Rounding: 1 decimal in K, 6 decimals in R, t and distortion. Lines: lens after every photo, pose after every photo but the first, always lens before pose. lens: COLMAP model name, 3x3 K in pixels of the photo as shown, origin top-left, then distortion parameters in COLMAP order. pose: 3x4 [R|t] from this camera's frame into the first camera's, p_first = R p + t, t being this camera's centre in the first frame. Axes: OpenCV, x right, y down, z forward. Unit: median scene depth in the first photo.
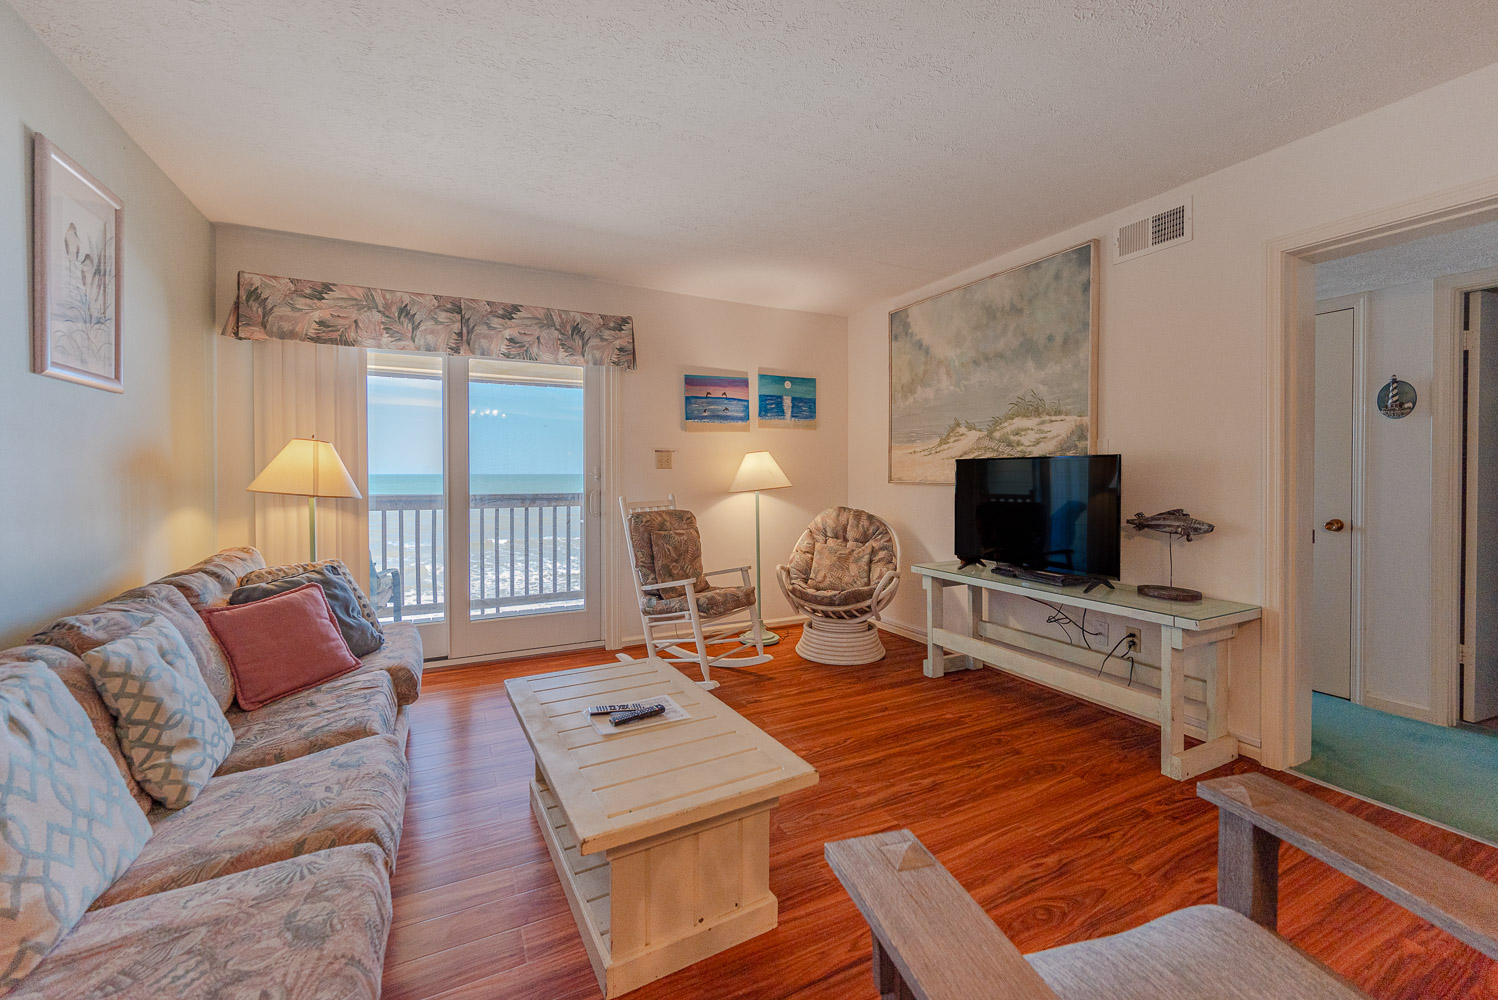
lens RADIAL K [[604.1, 0, 748.7], [0, 604.1, 485.9], [0, 0, 1]] dist [0.000198, -0.000118]
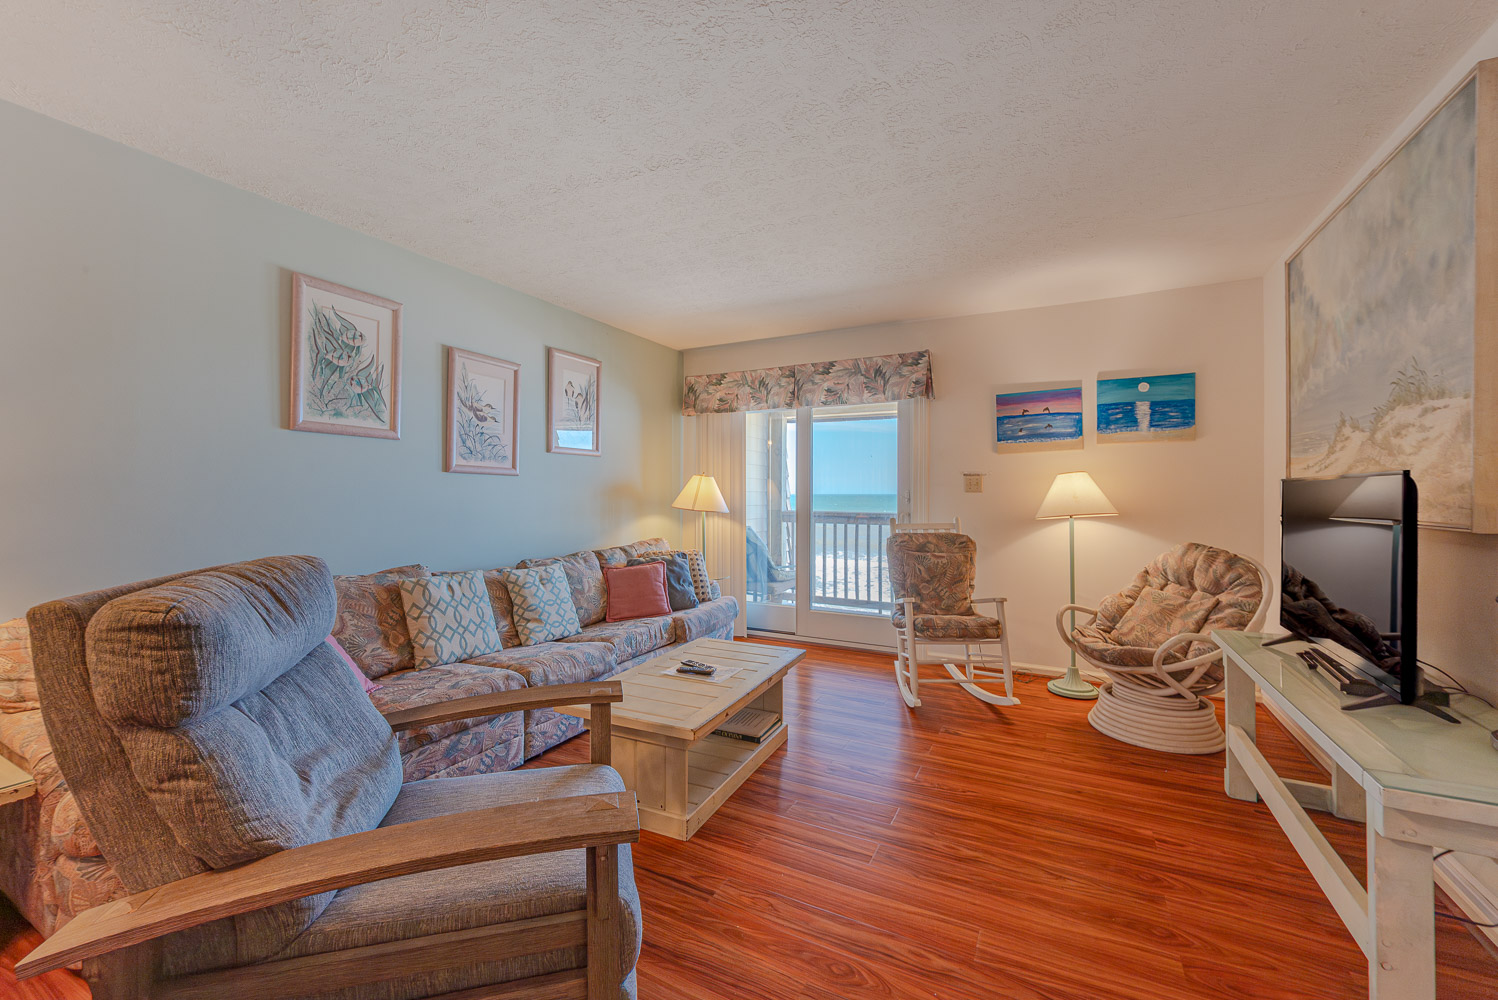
lens RADIAL K [[596.0, 0, 749.0], [0, 596.0, 500.0], [0, 0, 1]] dist [-0.001709, -0.000160]
pose [[0.579059, 0.010908, -0.815213, 0.506222], [-0.018453, 0.999830, 0.000271, -0.010268], [0.815077, 0.014886, 0.579162, 0.145869]]
